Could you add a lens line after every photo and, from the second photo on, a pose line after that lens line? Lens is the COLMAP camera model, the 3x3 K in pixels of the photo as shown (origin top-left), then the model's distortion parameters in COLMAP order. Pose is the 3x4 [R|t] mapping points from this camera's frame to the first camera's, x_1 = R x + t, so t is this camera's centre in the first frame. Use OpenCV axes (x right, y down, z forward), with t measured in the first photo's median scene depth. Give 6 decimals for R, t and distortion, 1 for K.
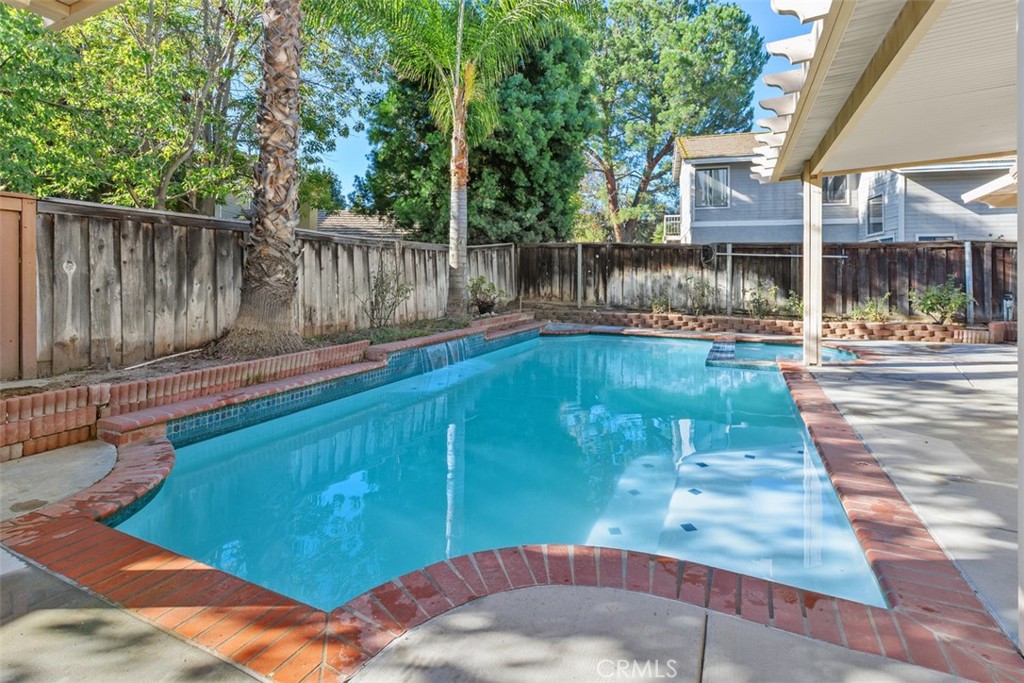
lens RADIAL K [[486.1, 0, 510.9], [0, 486.1, 272.3], [0, 0, 1]] dist [0.002009, -0.000028]
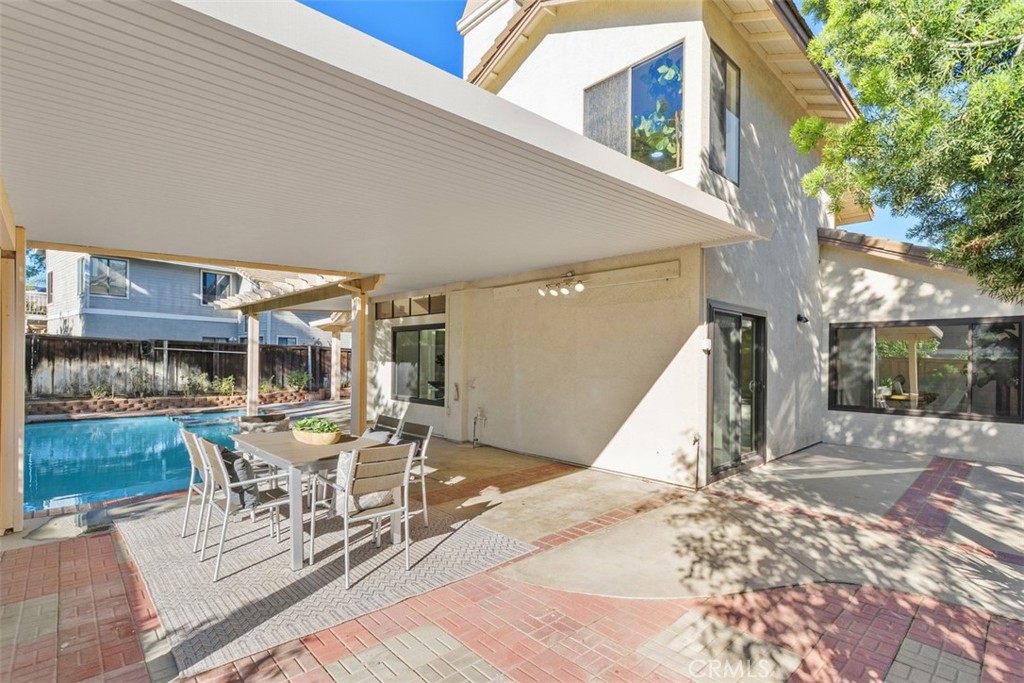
lens RADIAL K [[478.7, 0, 515.7], [0, 478.7, 355.4], [0, 0, 1]] dist [0.001931, 0.000116]
pose [[0.358382, 0.007241, 0.933547, -0.408292], [-0.016020, 0.999870, -0.001605, -0.032726], [-0.933437, -0.014380, 0.358452, -0.323281]]
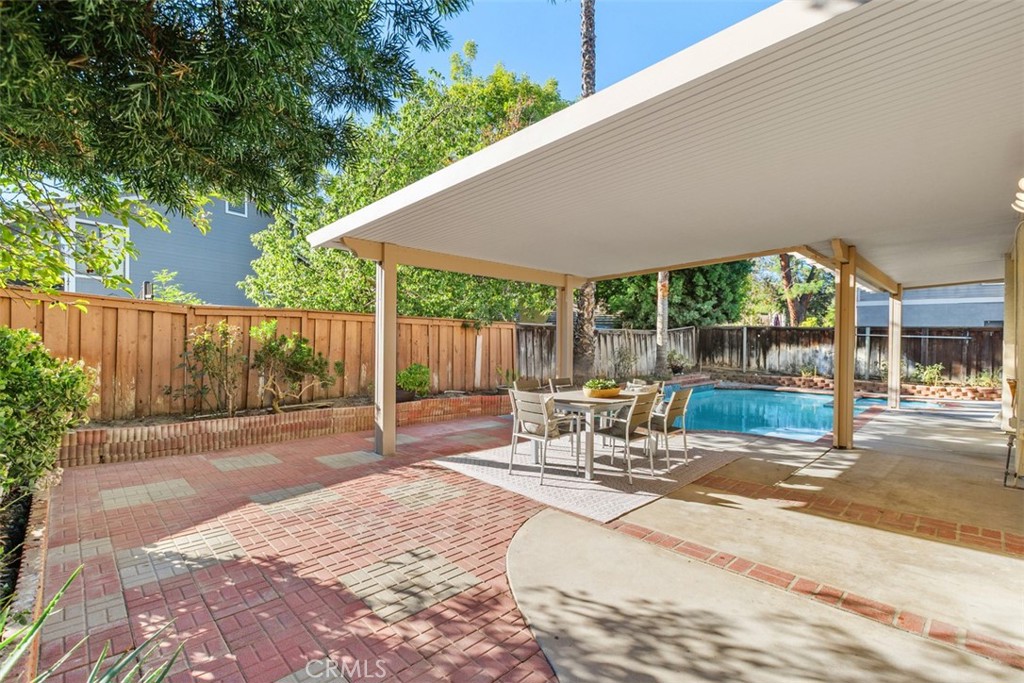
lens RADIAL K [[464.2, 0, 515.8], [0, 464.2, 343.7], [0, 0, 1]] dist [0.000794, 0.000126]
pose [[0.942916, 0.006126, -0.332975, -0.040506], [-0.002456, 0.999932, 0.011440, -0.025716], [0.333022, -0.009969, 0.942866, -0.543054]]
